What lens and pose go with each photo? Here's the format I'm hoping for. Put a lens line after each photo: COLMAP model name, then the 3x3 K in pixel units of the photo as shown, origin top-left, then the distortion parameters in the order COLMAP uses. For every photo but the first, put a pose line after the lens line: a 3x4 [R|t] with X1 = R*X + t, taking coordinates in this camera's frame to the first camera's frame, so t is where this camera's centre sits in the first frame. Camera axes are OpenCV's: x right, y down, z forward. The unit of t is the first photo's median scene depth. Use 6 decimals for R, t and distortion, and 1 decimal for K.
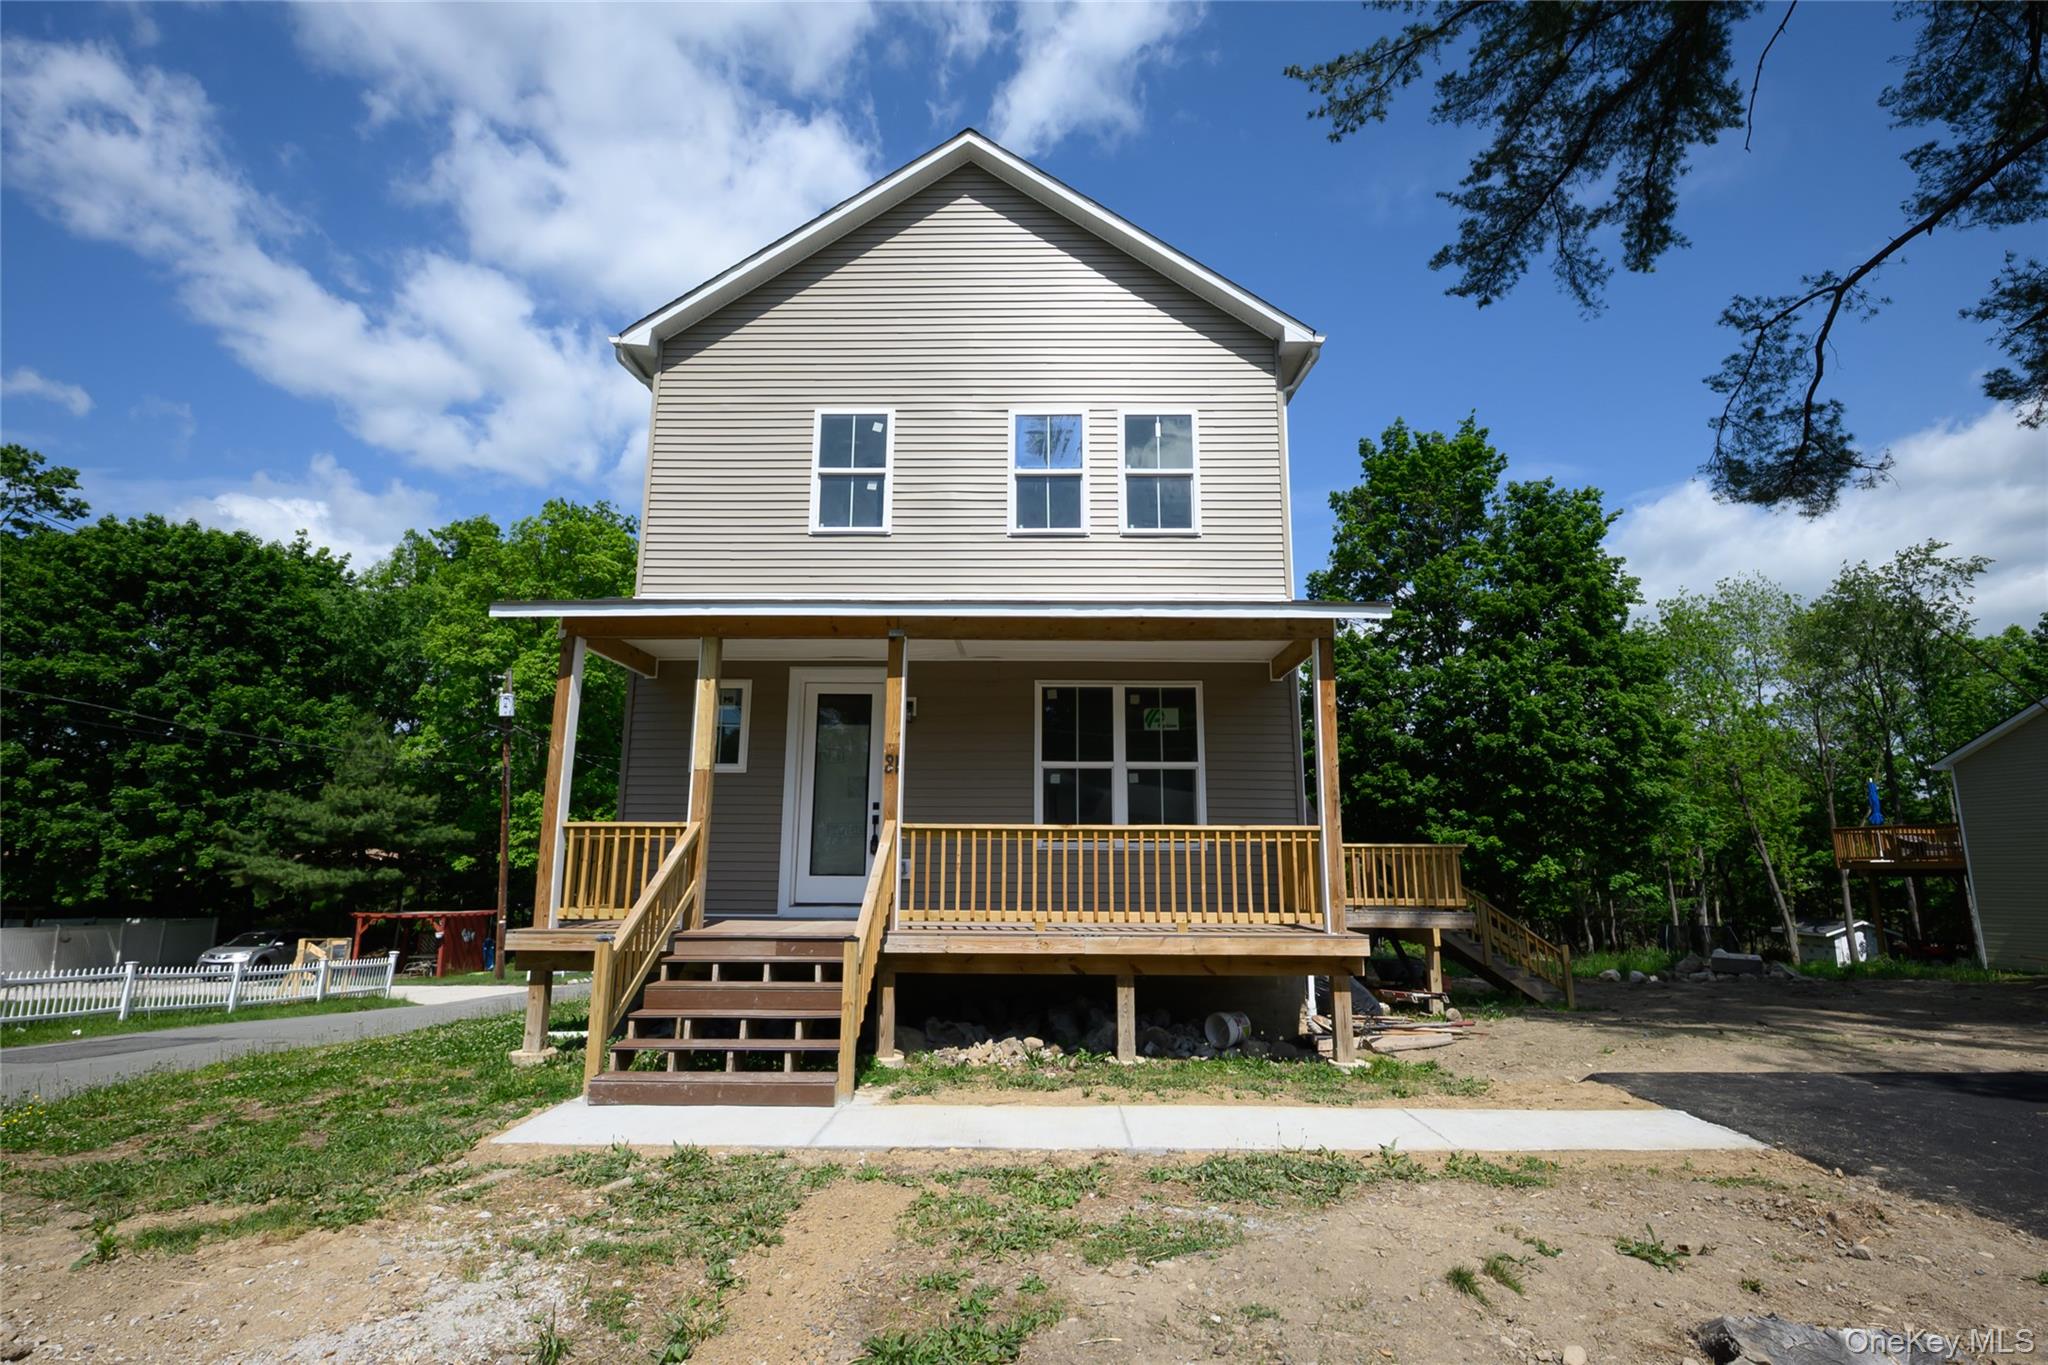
lens RADIAL K [[952.1, 0, 1032.6], [0, 952.1, 684.6], [0, 0, 1]] dist [0.003381, -0.012715]
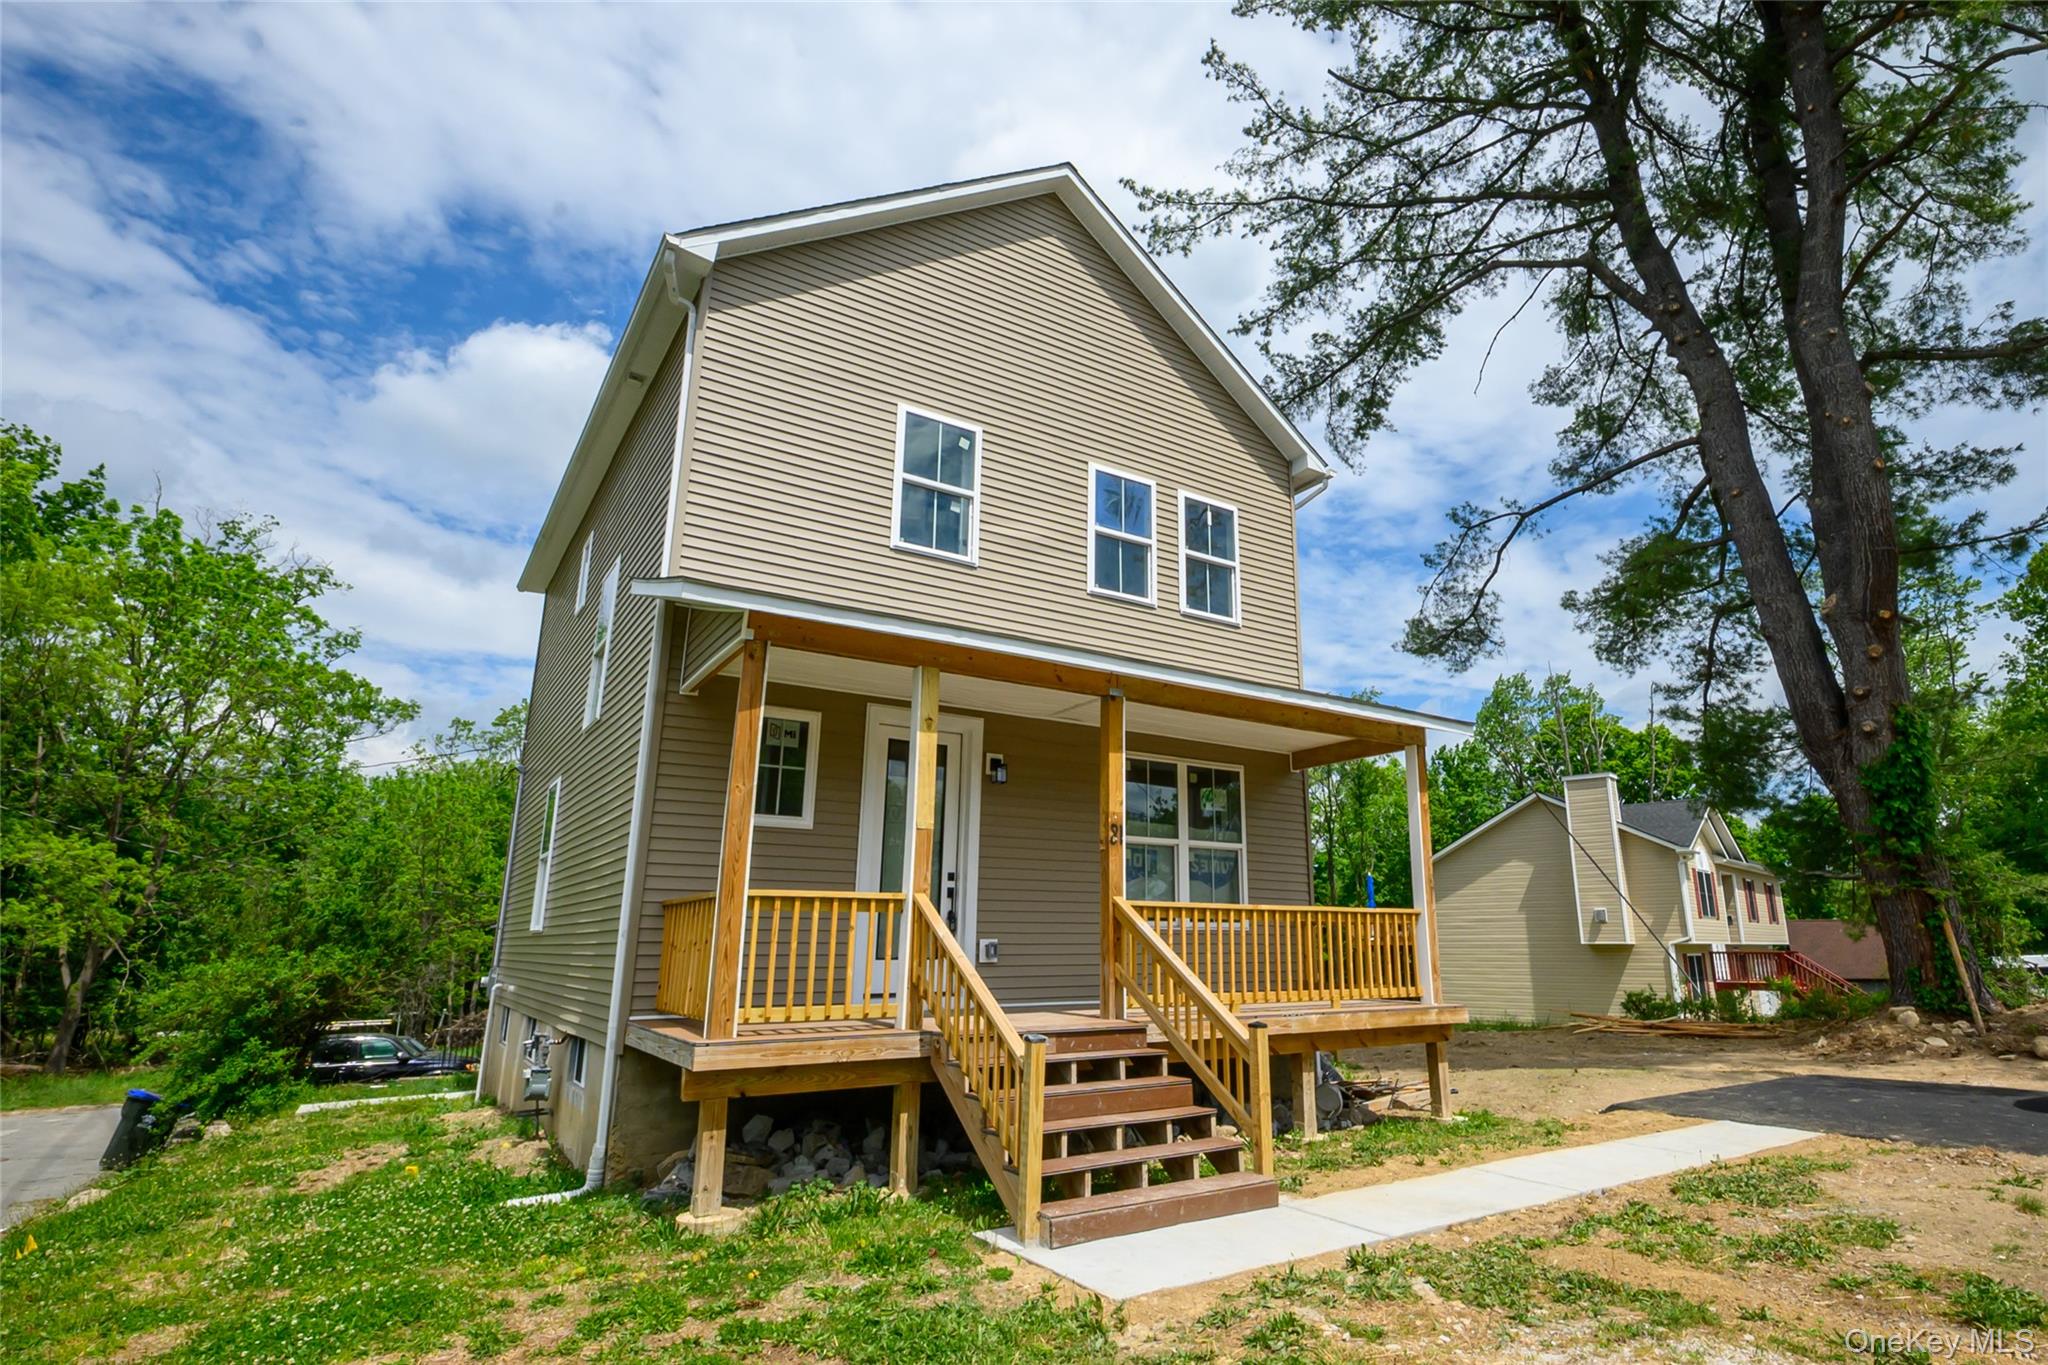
lens RADIAL K [[1076.7, 0, 1027.5], [0, 1076.7, 663.3], [0, 0, 1]] dist [0.001988, 0.000072]
pose [[0.813467, 0.141039, 0.564251, -0.666120], [-0.105001, 0.989824, -0.096036, 0.022302], [-0.572054, 0.018876, 0.819999, 0.152864]]
